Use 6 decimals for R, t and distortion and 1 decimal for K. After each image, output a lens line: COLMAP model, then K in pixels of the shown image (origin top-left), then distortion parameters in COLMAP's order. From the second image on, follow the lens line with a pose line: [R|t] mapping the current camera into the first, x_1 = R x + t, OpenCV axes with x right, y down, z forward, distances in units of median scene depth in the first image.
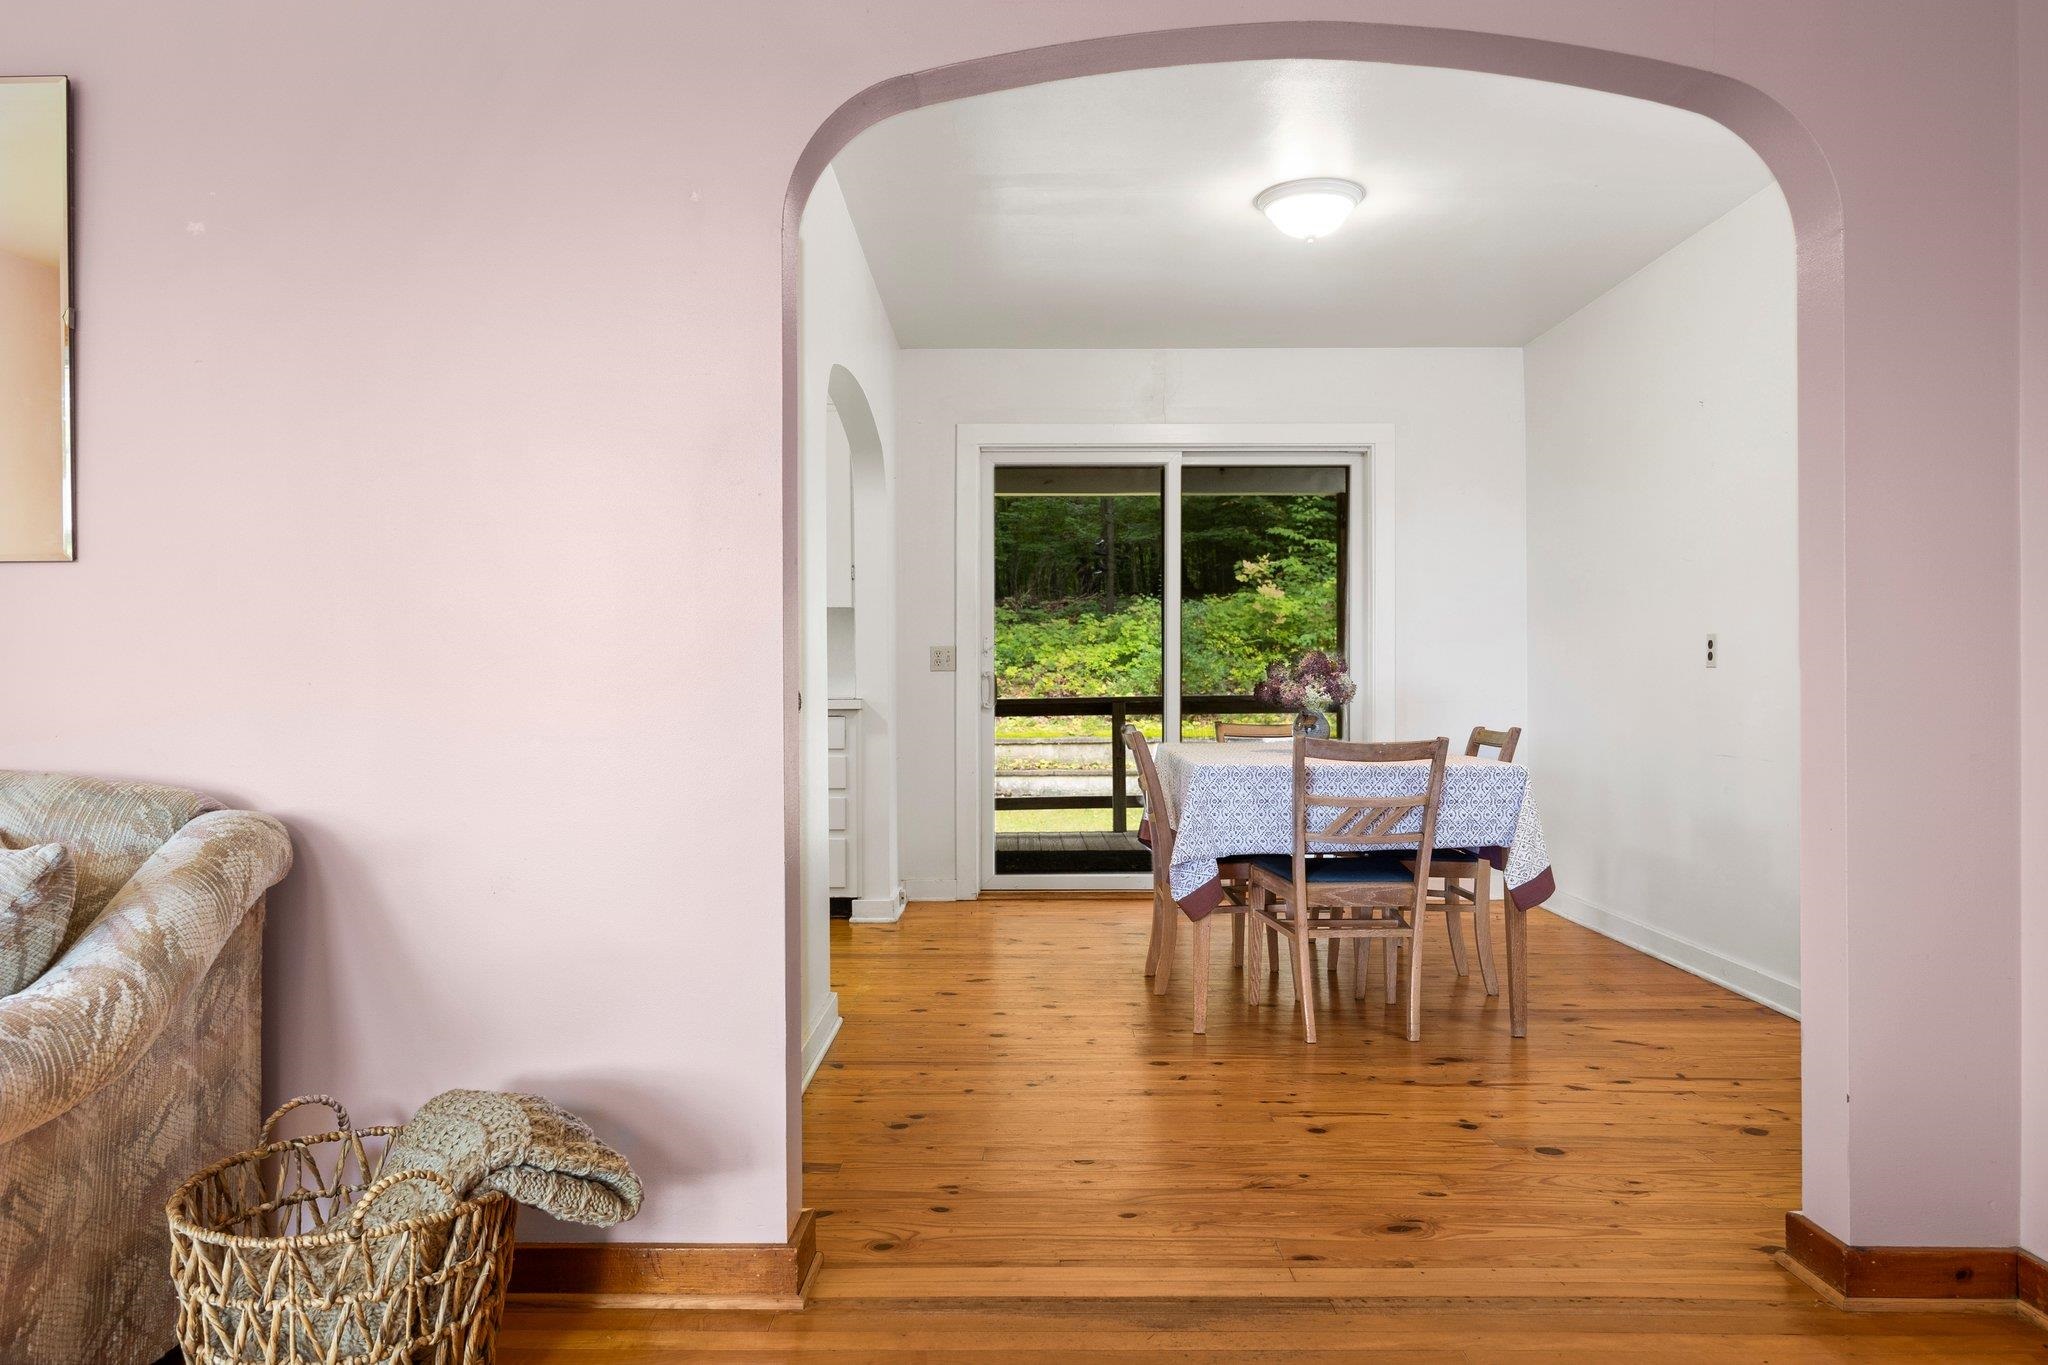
lens RADIAL K [[1415.3, 0, 1024.0], [0, 1415.3, 682.5], [0, 0, 1]] dist [-0.001939, -0.000188]
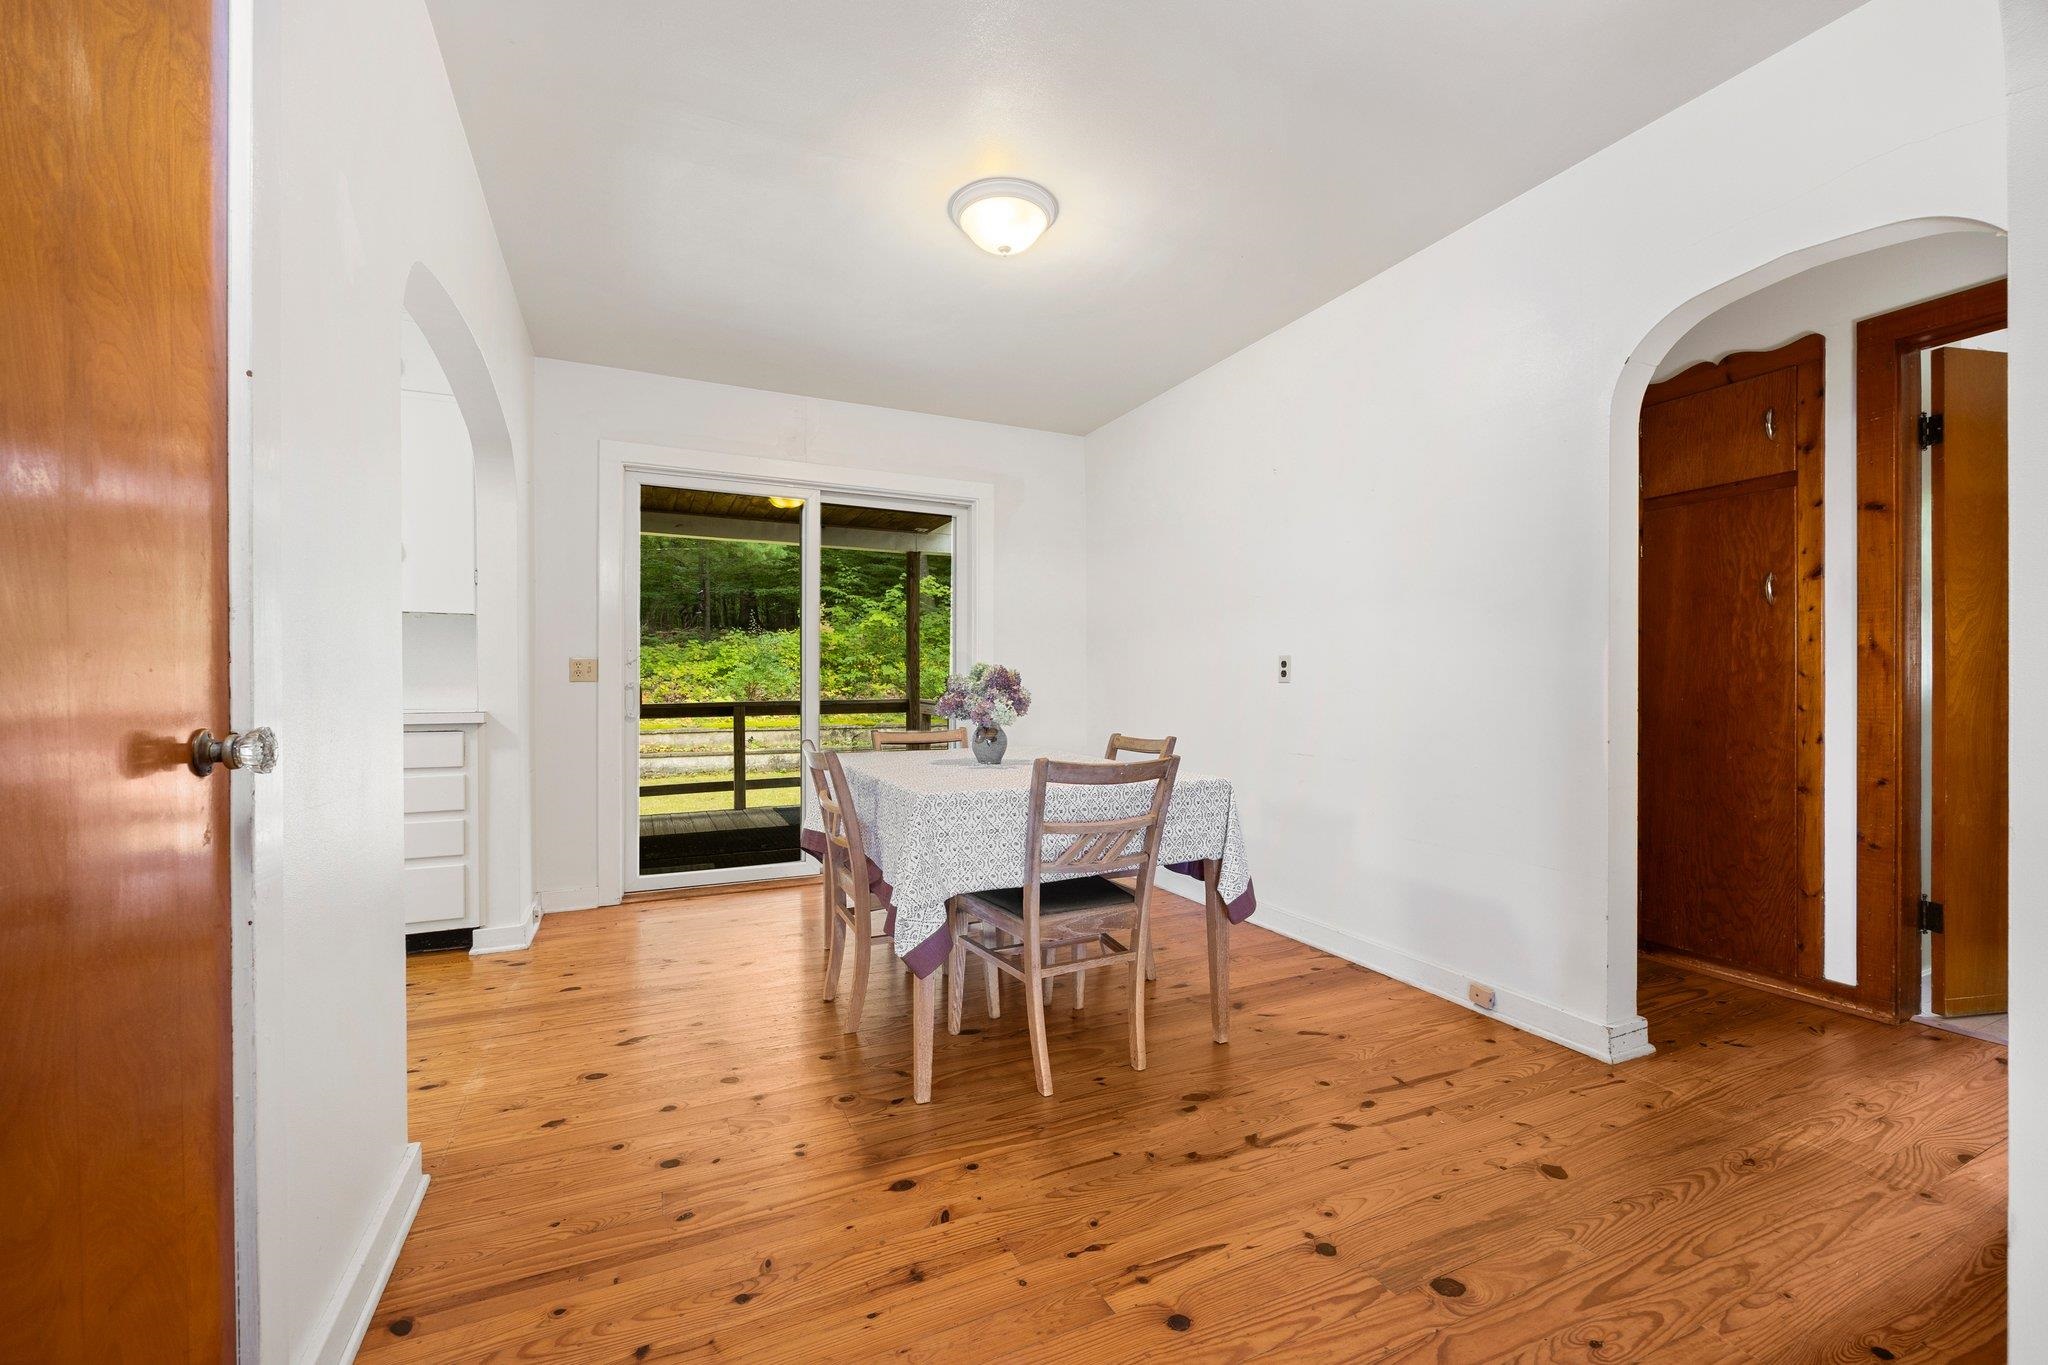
lens RADIAL K [[824.6, 0, 1020.4], [0, 824.6, 690.1], [0, 0, 1]] dist [0.000661, 0.000113]
pose [[0.906410, 0.000201, 0.422400, -0.024966], [-0.001753, 0.999993, 0.003285, -0.004979], [-0.422396, -0.003718, 0.906404, 0.359531]]
